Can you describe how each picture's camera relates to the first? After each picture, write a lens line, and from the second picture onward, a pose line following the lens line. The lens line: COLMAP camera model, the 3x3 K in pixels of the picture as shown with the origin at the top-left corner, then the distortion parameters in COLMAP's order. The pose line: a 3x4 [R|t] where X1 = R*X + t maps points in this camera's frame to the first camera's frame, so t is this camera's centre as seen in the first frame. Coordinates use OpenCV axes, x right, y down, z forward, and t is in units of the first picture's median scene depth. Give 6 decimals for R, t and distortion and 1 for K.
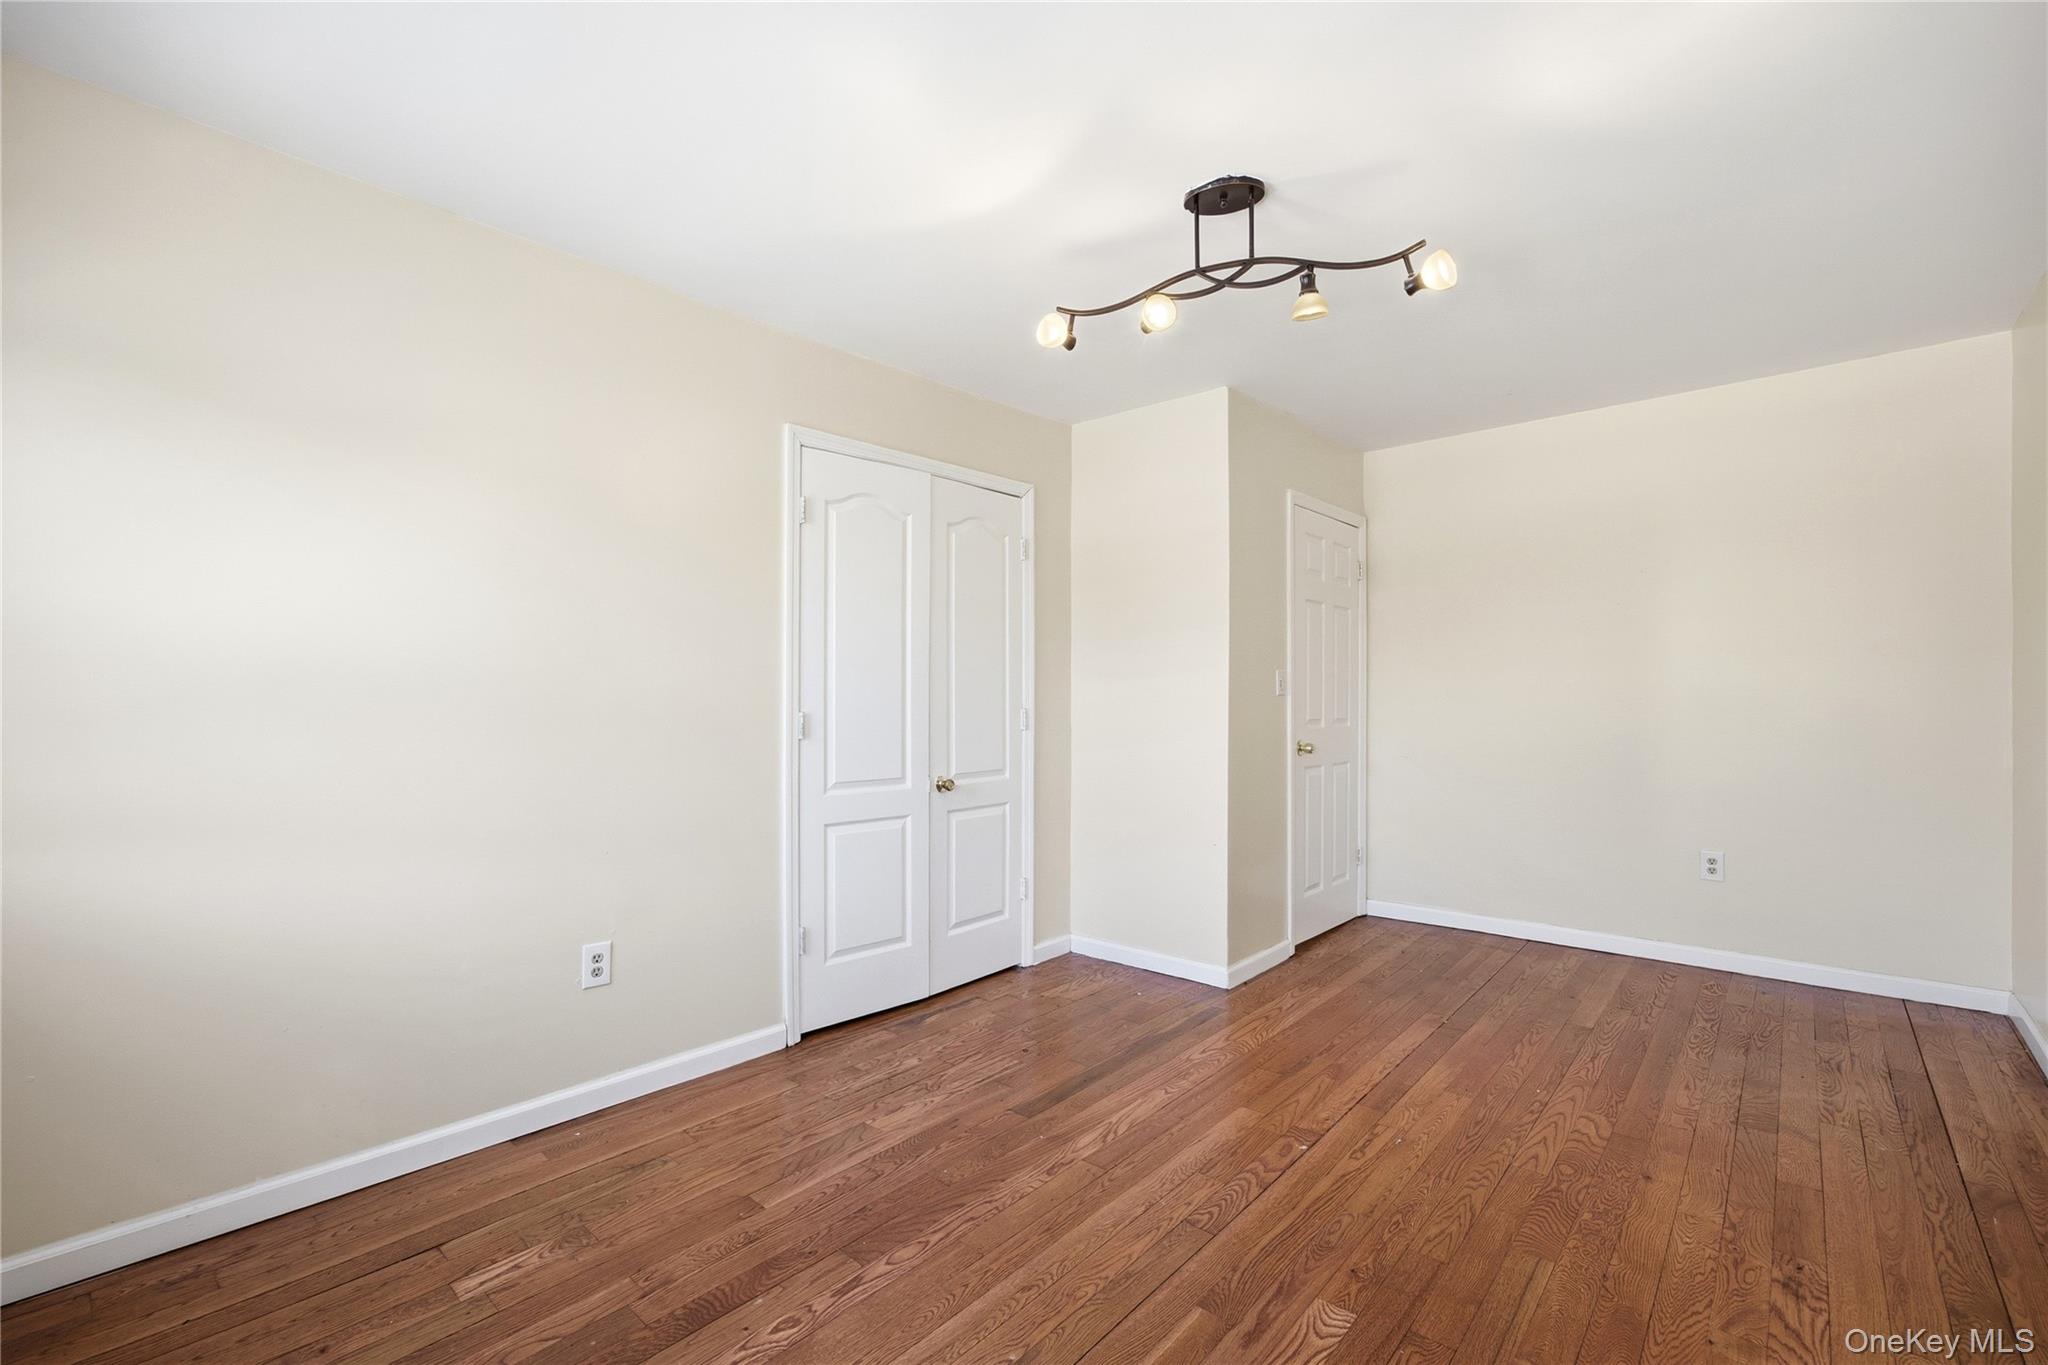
lens RADIAL K [[855.9, 0, 1035.1], [0, 855.9, 694.8], [0, 0, 1]] dist [-0.003914, 0.000804]
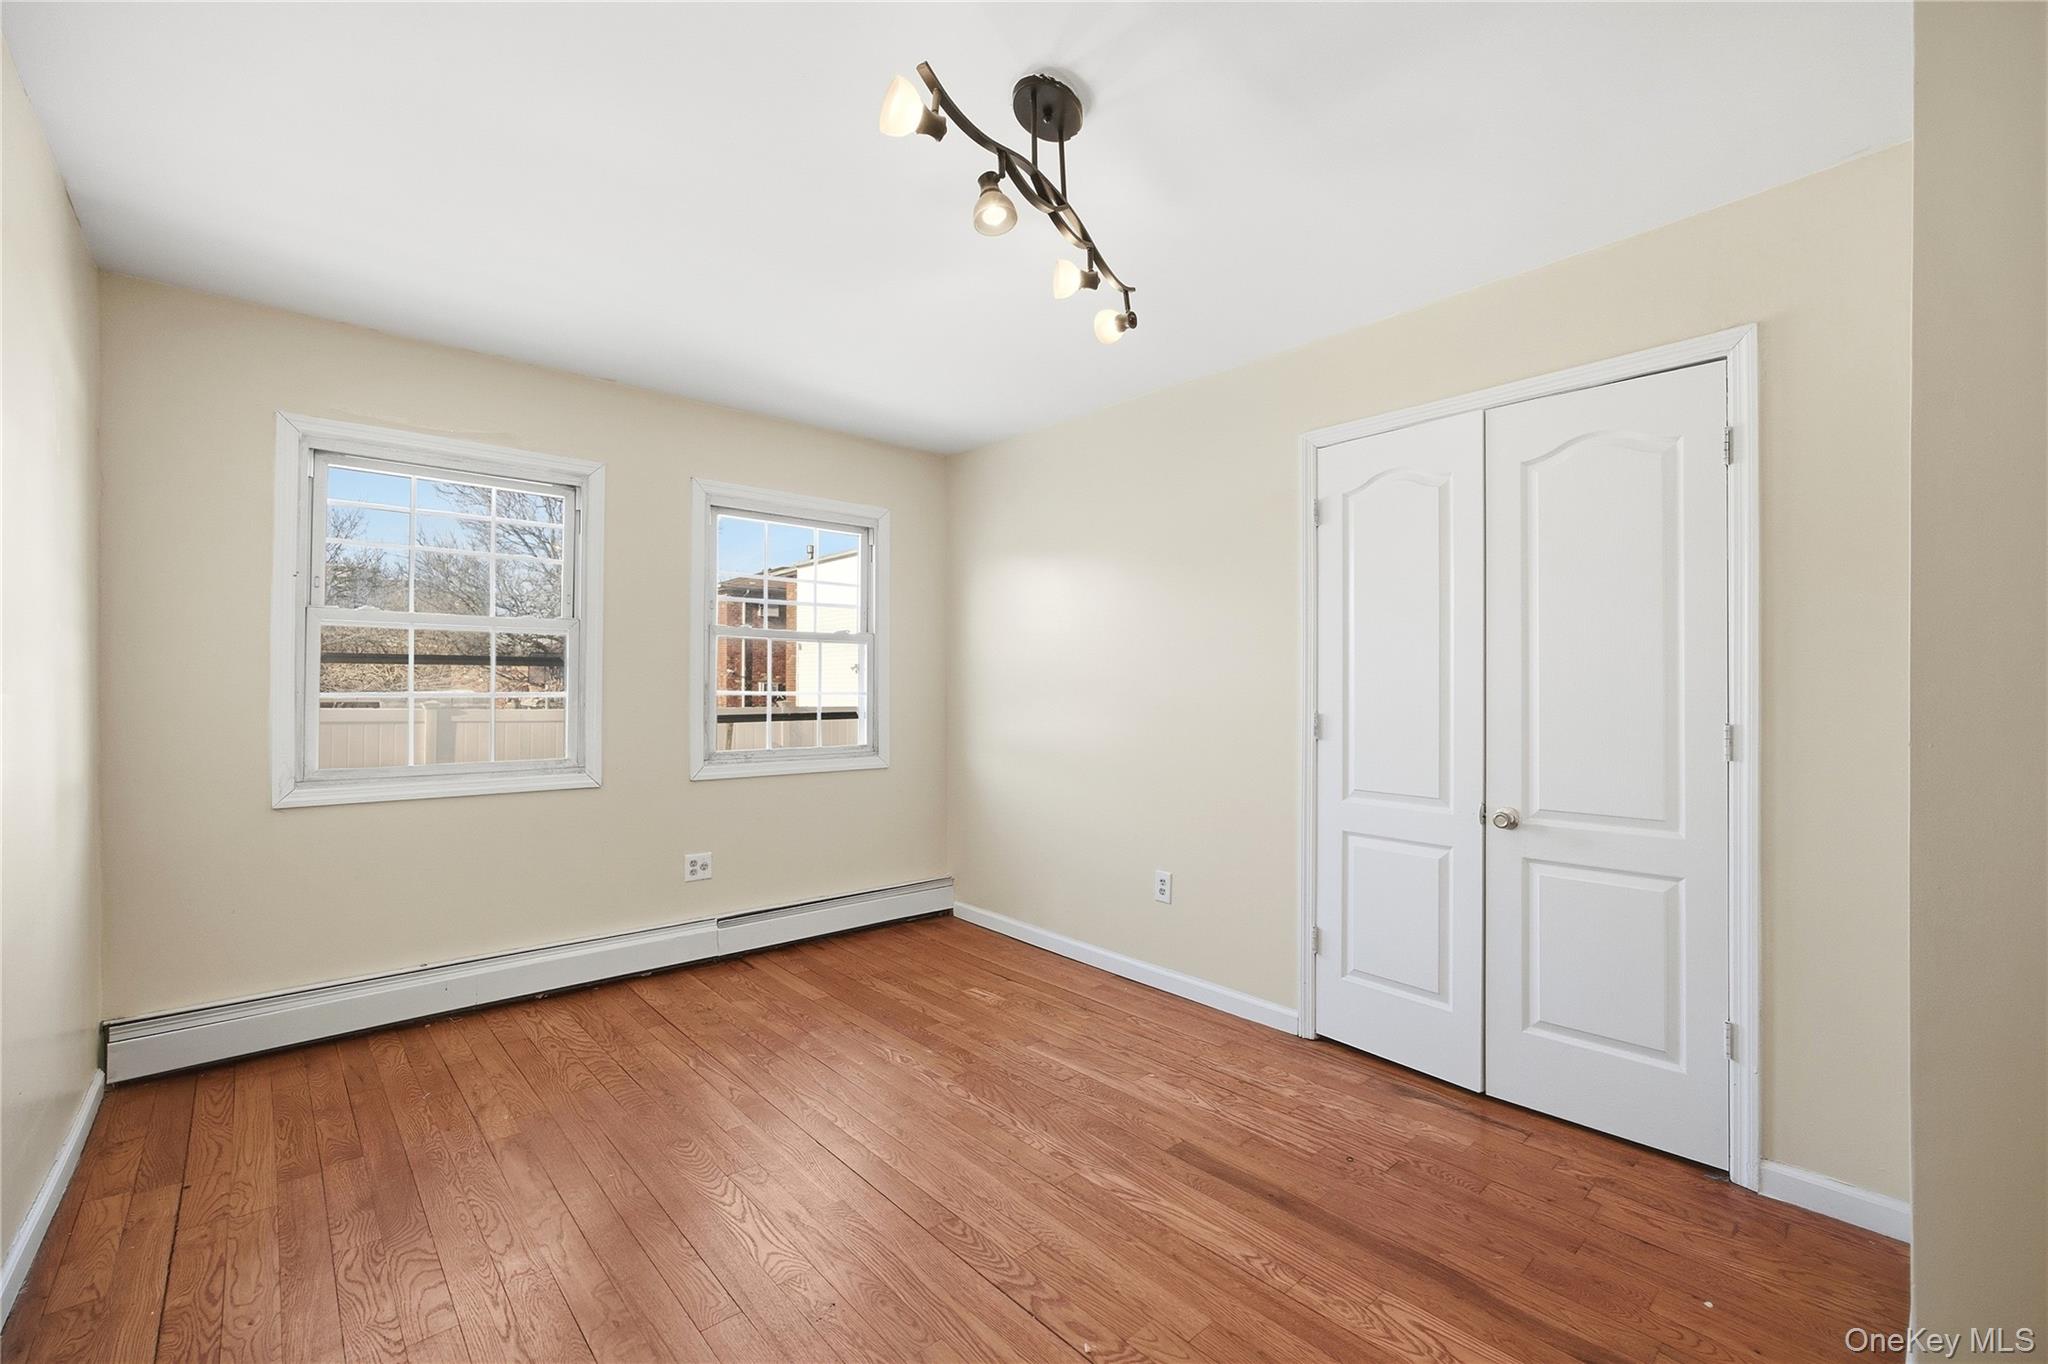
lens RADIAL K [[855.9, 0, 1034.1], [0, 855.9, 682.3], [0, 0, 1]] dist [-0.003914, 0.000804]
pose [[-0.098531, -0.010310, -0.995081, 0.878240], [0.000461, 0.999946, -0.010406, -0.006683], [0.995134, -0.001484, -0.098521, 0.886369]]
